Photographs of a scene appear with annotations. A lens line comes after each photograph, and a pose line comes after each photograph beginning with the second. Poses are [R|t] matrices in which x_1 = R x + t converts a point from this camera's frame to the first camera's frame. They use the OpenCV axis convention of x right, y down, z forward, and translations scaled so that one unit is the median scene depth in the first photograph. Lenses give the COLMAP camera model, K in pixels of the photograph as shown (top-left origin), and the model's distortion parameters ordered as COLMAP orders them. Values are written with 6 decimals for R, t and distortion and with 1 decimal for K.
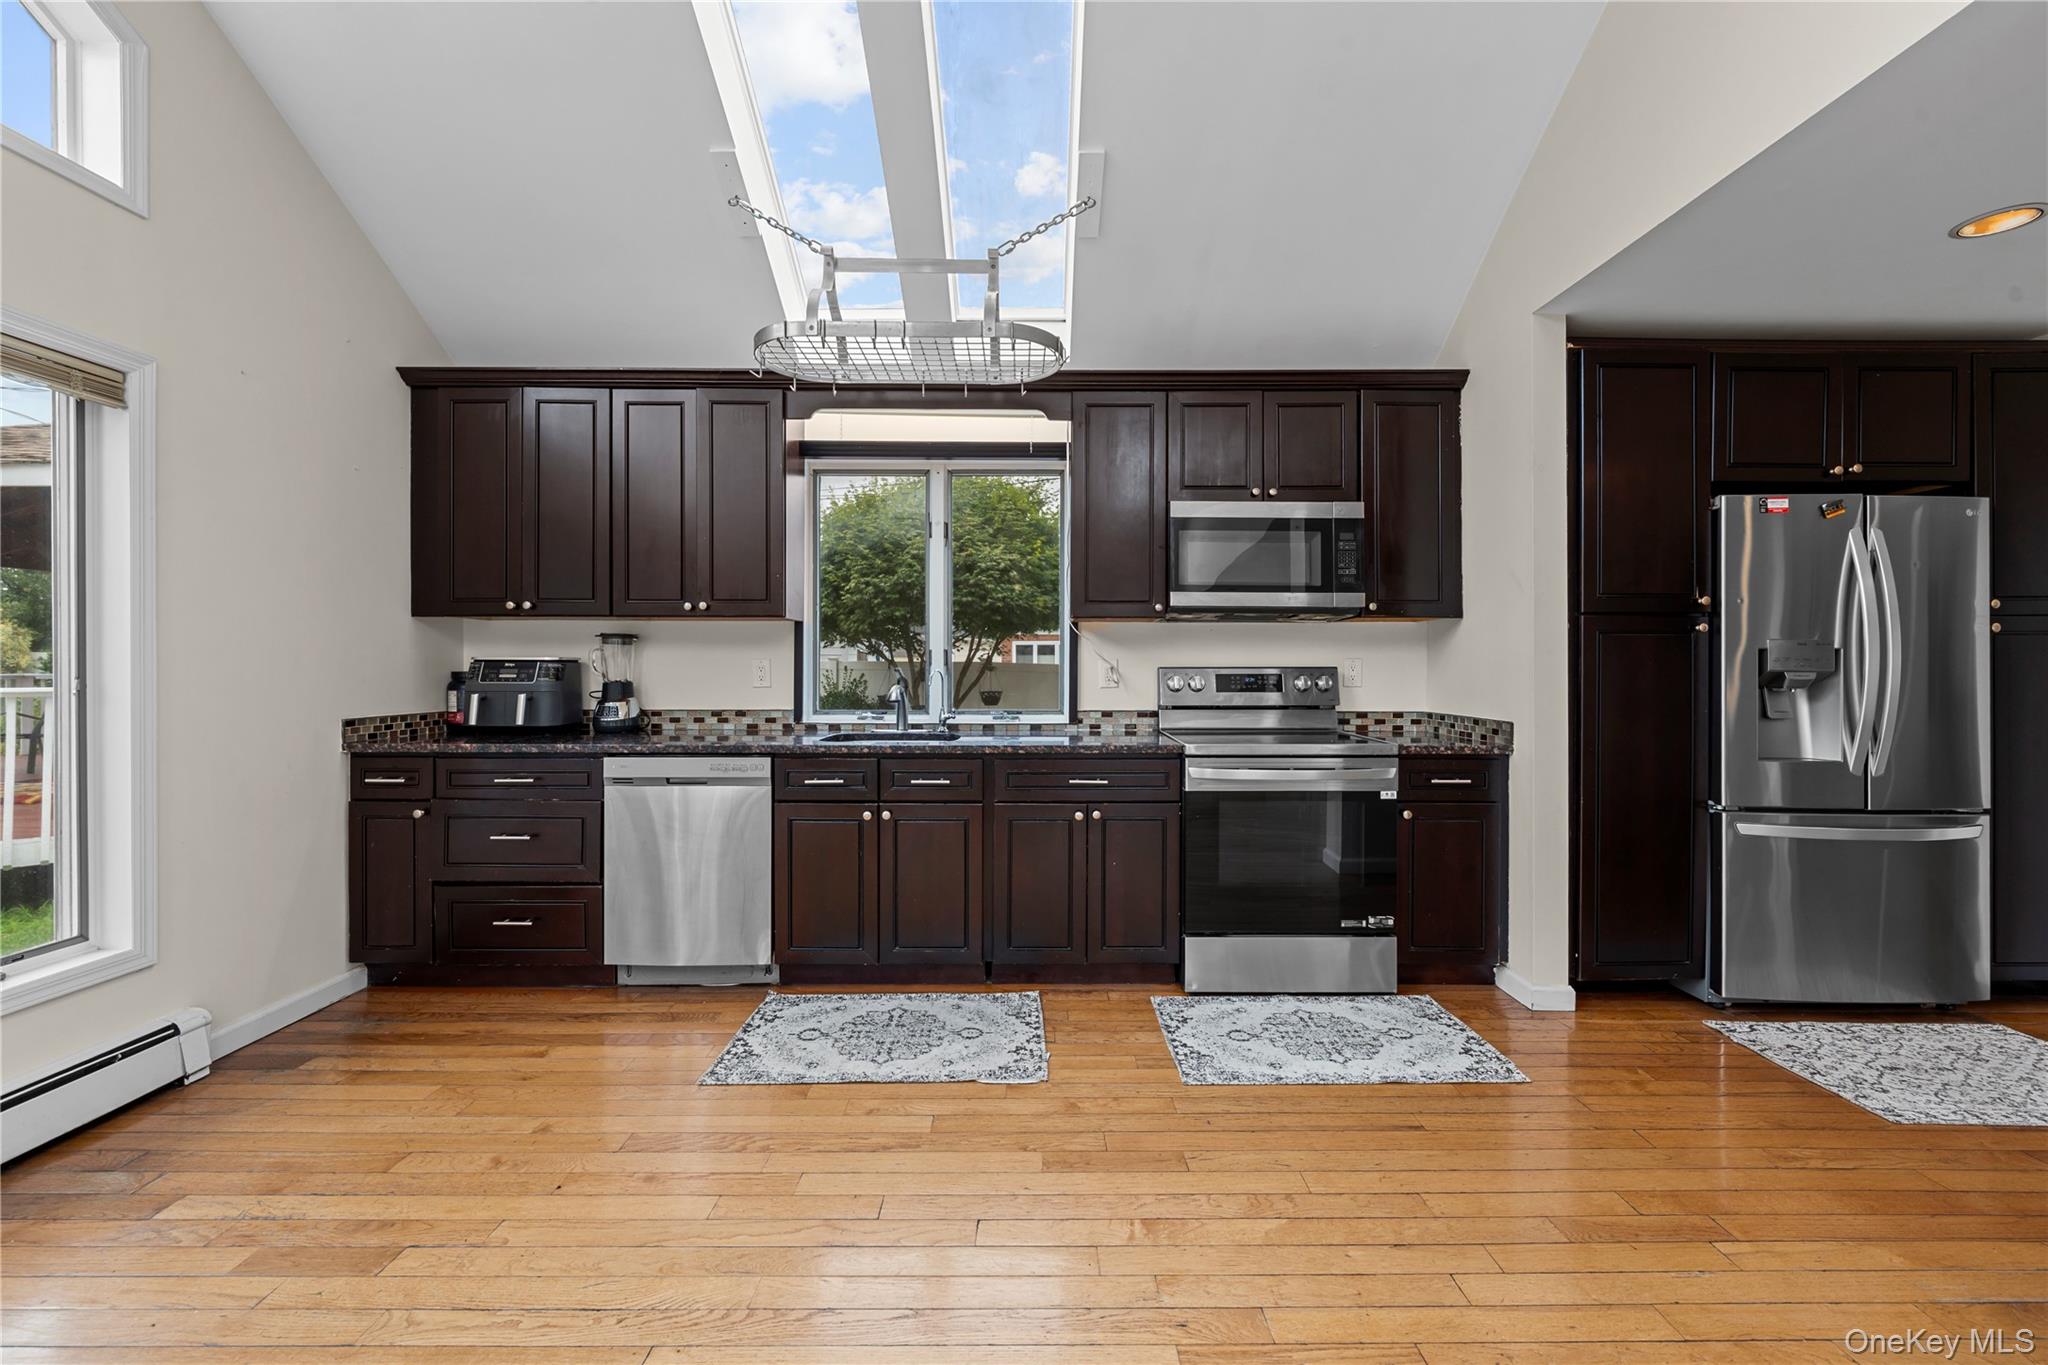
lens RADIAL K [[825.2, 0, 1032.8], [0, 825.2, 668.6], [0, 0, 1]] dist [-0.000110, -0.000640]
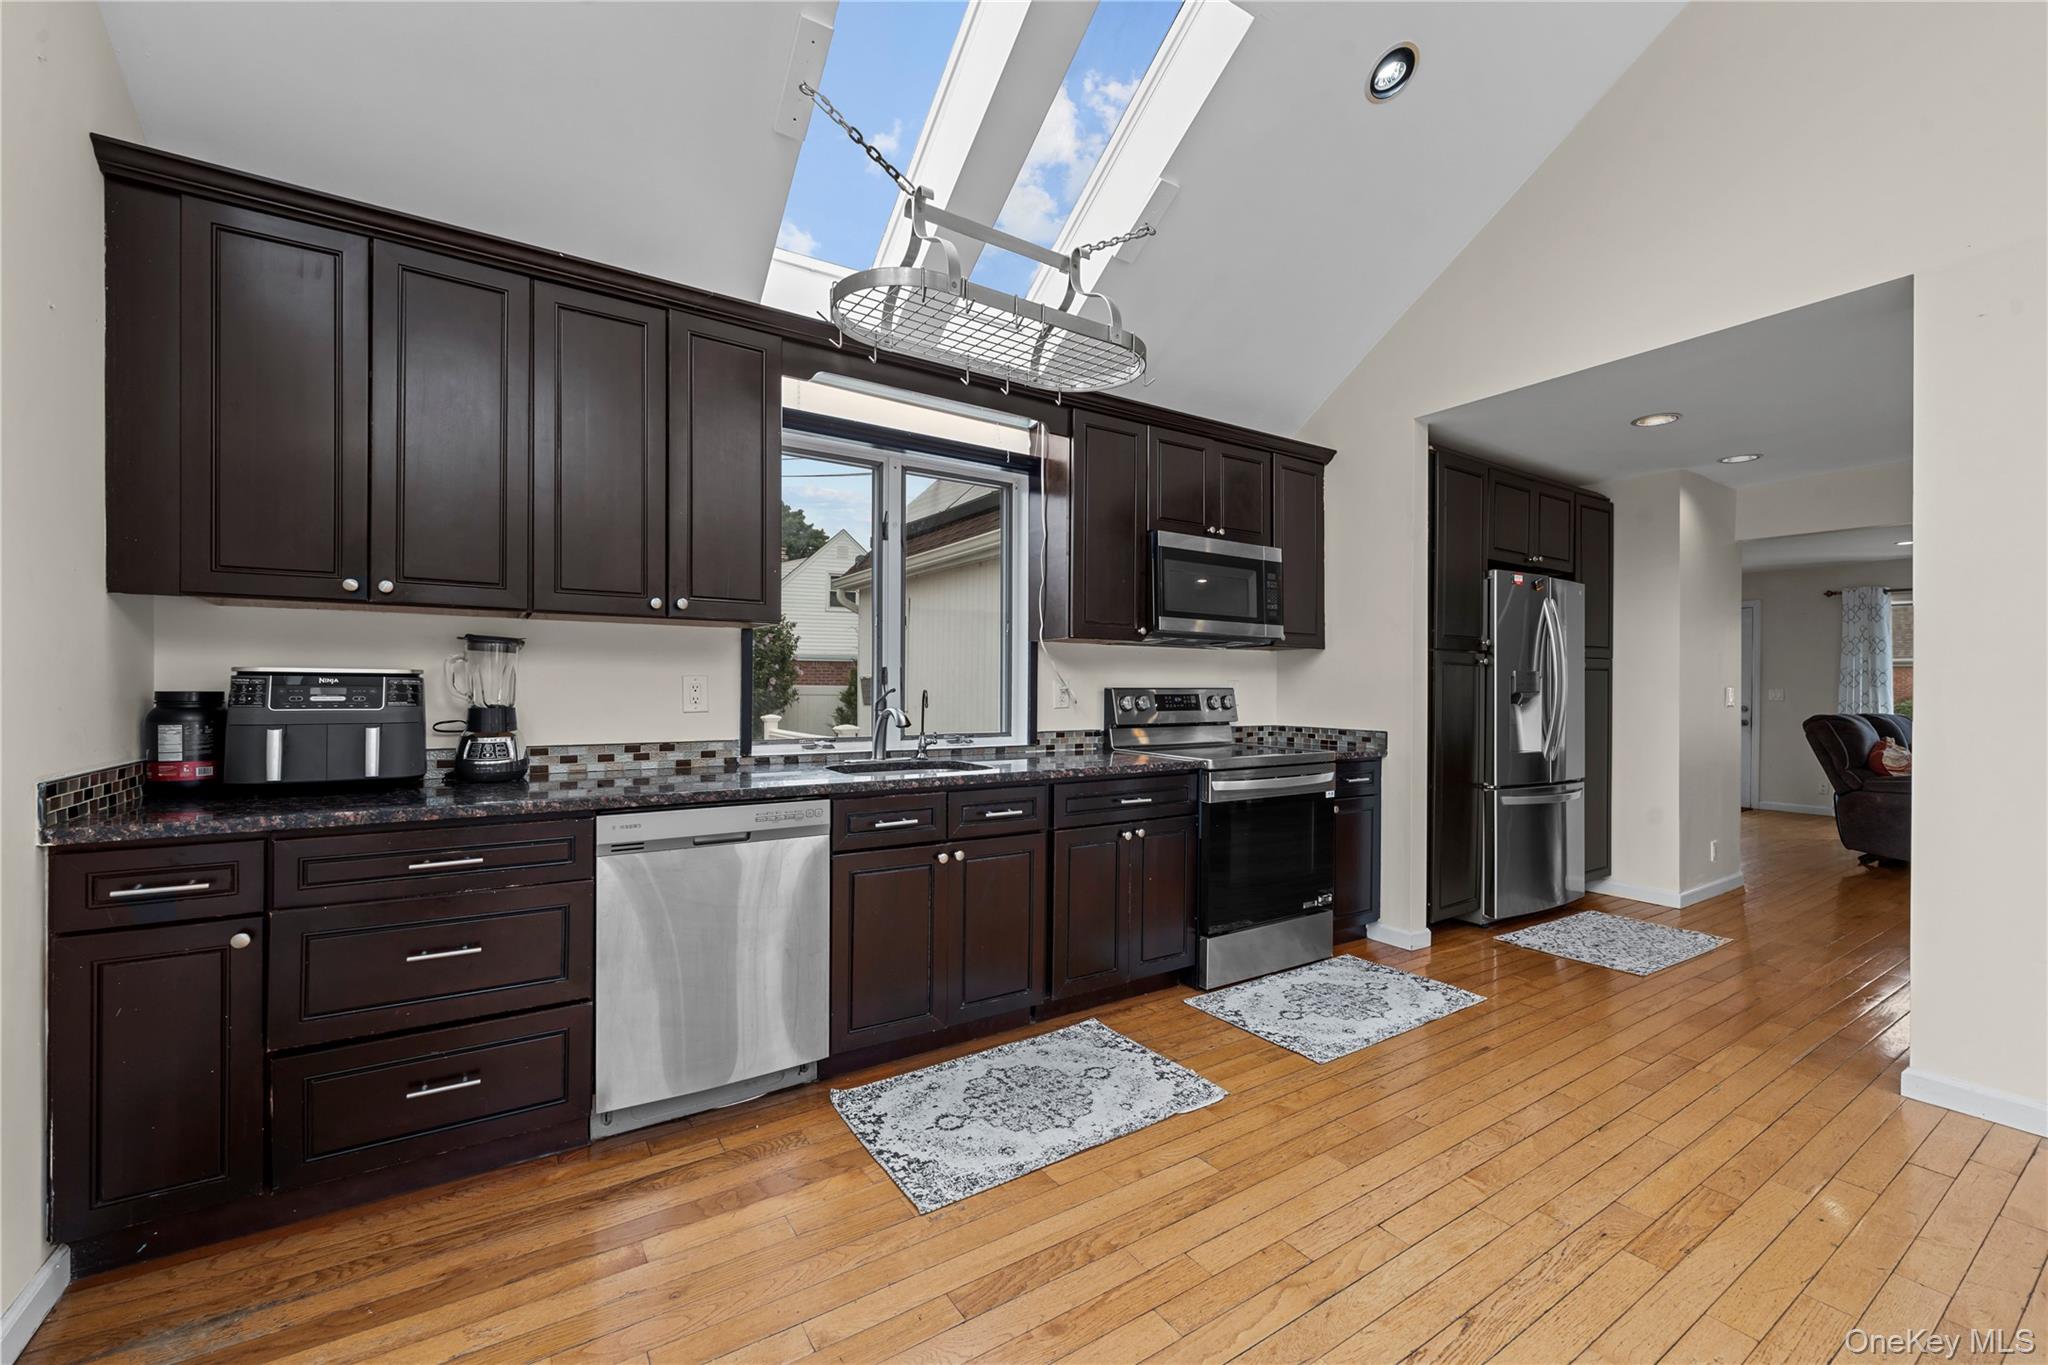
lens RADIAL K [[823.4, 0, 1024.4], [0, 823.4, 691.3], [0, 0, 1]] dist [-0.000495, -0.000349]
pose [[0.840766, 0.000936, 0.541399, -0.594539], [-0.002954, 0.999992, 0.002858, 0.000029], [-0.541391, -0.004003, 0.840761, 0.225980]]
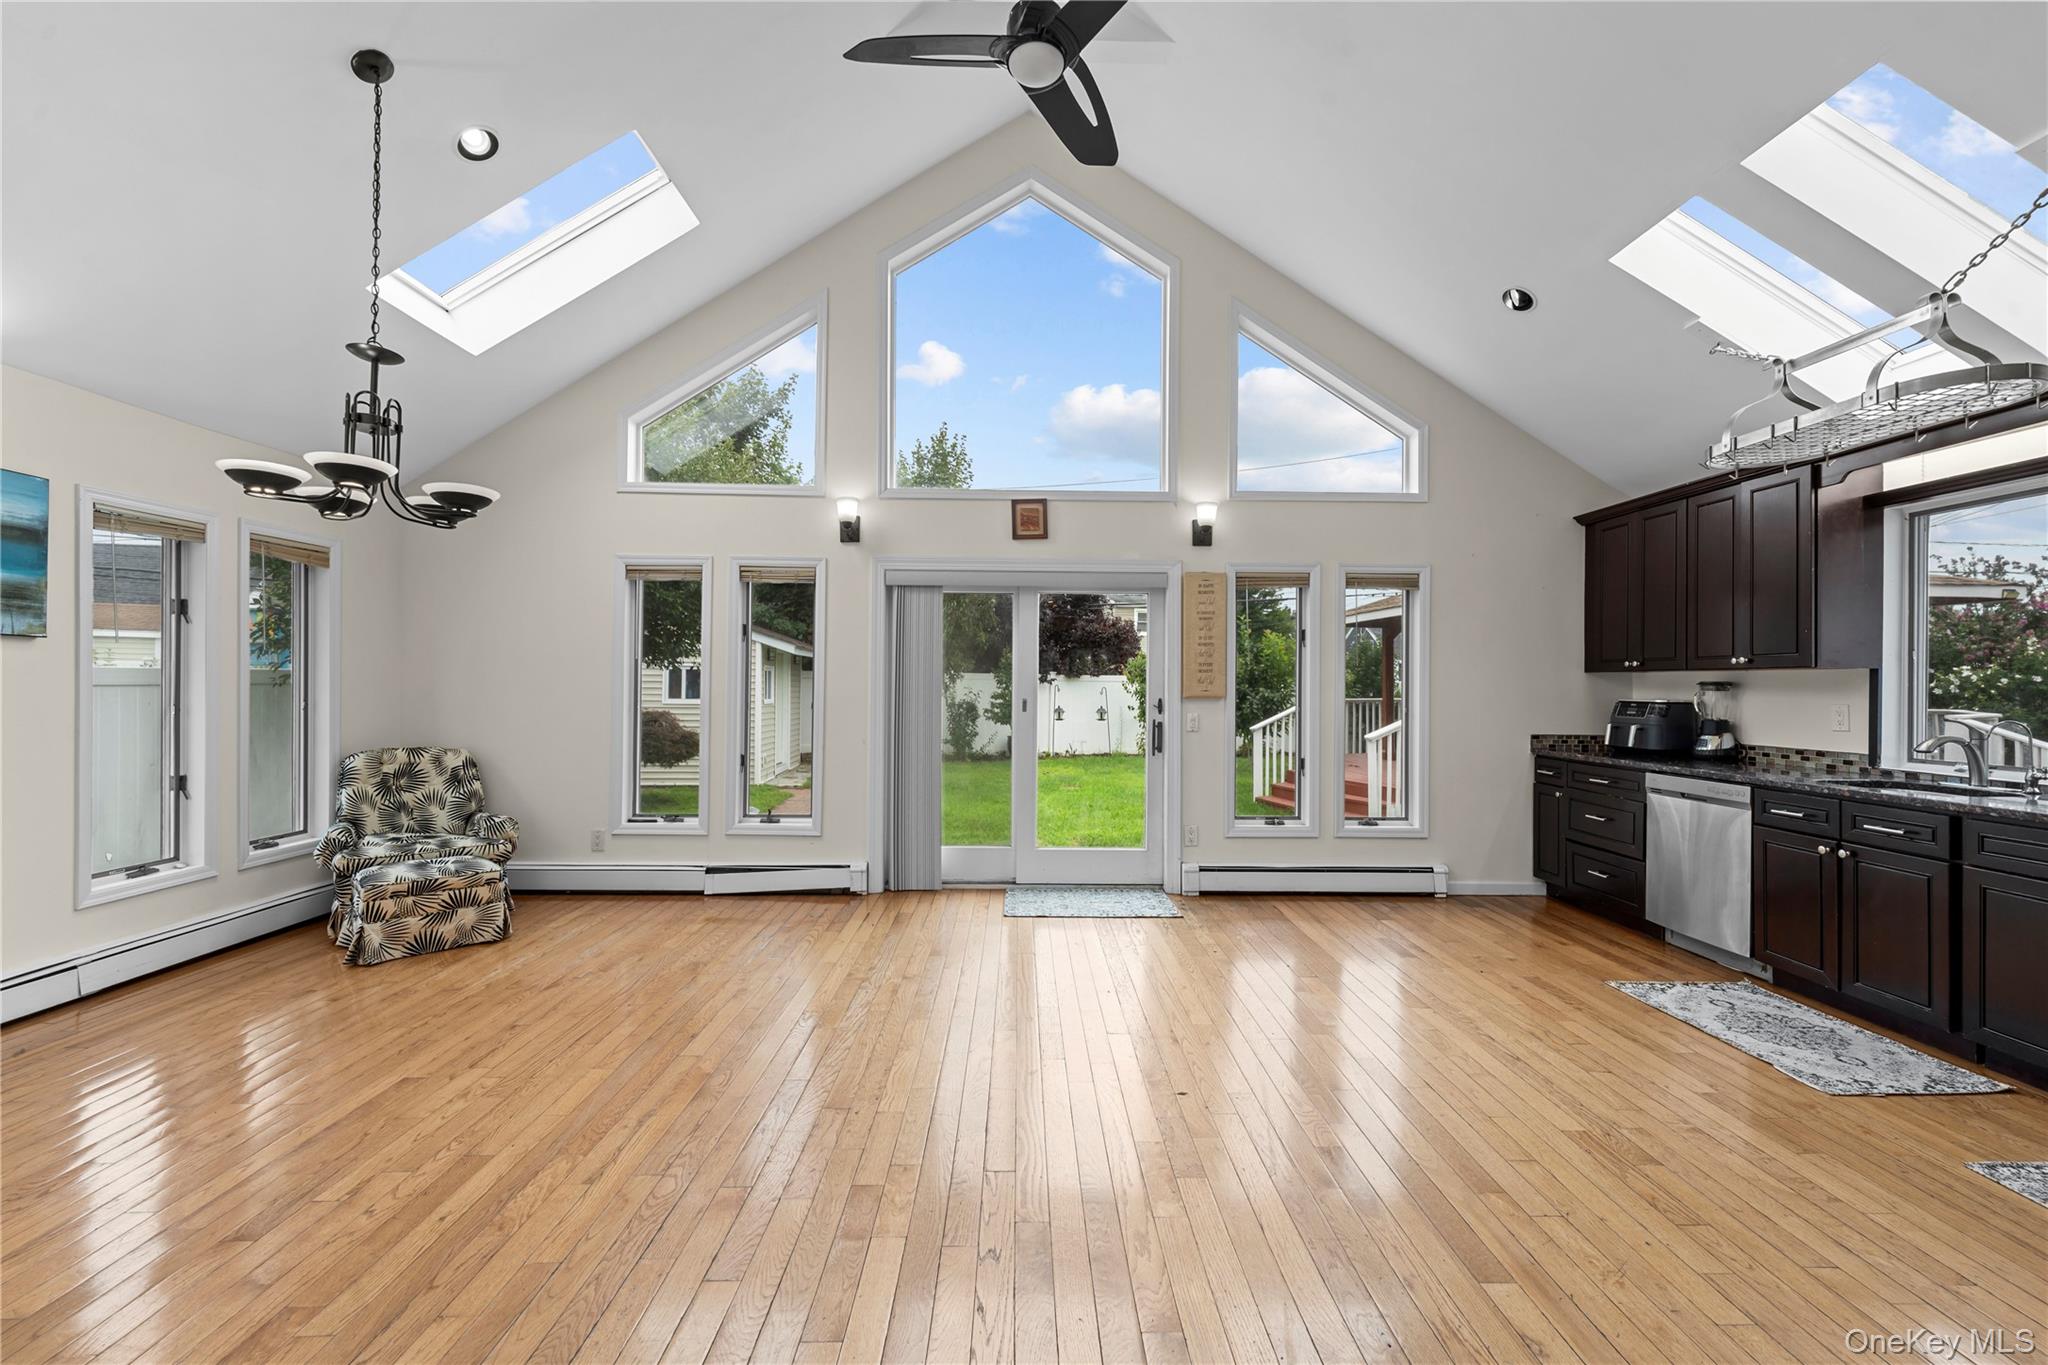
lens RADIAL K [[828.3, 0, 1031.5], [0, 828.3, 683.2], [0, 0, 1]] dist [0.000163, -0.000721]
pose [[0.014241, -0.003093, -0.999894, 0.886995], [-0.011592, 0.999928, -0.003258, -0.028541], [0.999831, 0.011637, 0.014204, -0.075180]]
